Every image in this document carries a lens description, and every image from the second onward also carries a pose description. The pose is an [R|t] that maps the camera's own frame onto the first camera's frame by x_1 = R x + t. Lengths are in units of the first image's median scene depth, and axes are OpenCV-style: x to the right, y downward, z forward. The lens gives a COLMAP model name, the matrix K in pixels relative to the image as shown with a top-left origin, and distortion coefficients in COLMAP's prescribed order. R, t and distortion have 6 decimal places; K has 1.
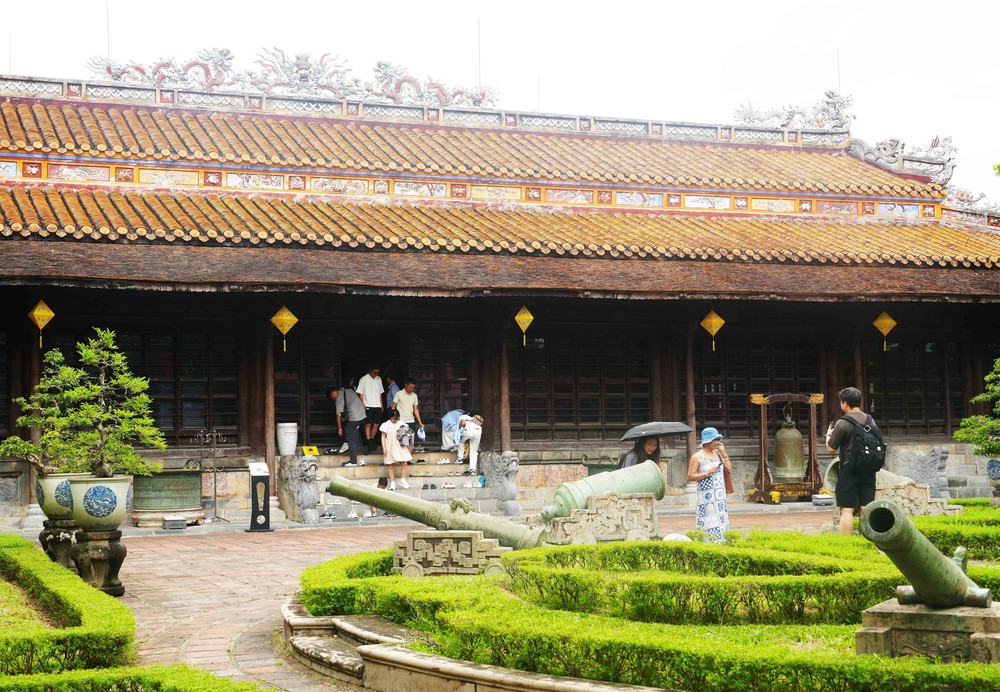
lens RADIAL K [[1557.7, 0, 499.8], [0, 1557.7, 350.2], [0, 0, 1]] dist [0.048949, 0.000000]
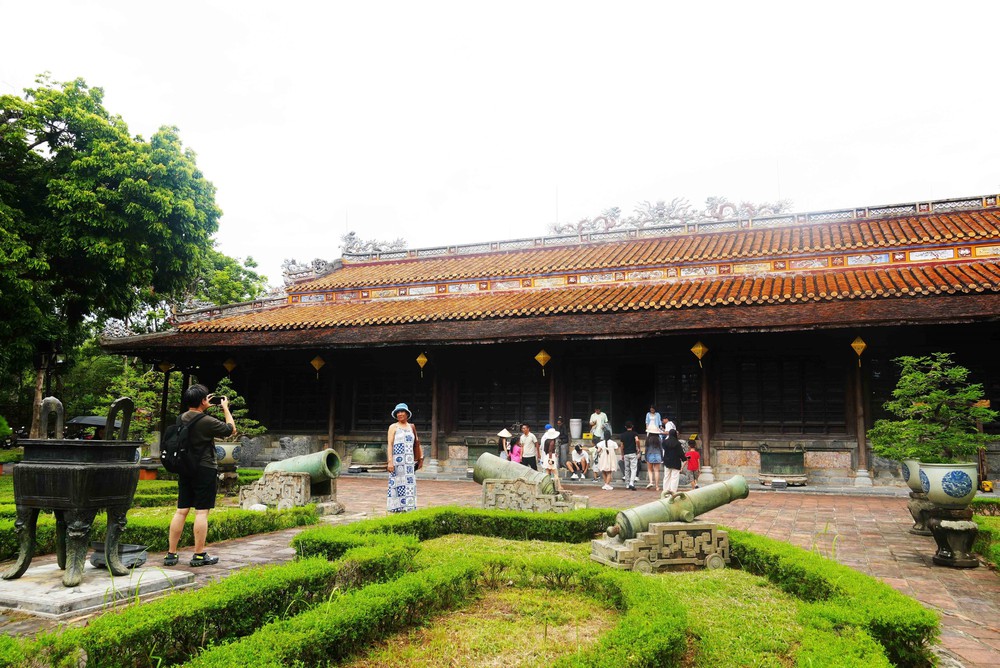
lens RADIAL K [[756.1, 0, 499.8], [0, 756.1, 325.2], [0, 0, 1]] dist [-0.031858, 0.010891]
pose [[0.711239, -0.071977, -0.699255, 0.328535], [0.020385, 0.996438, -0.081833, 0.009700], [0.702654, 0.043949, 0.710173, 0.307774]]
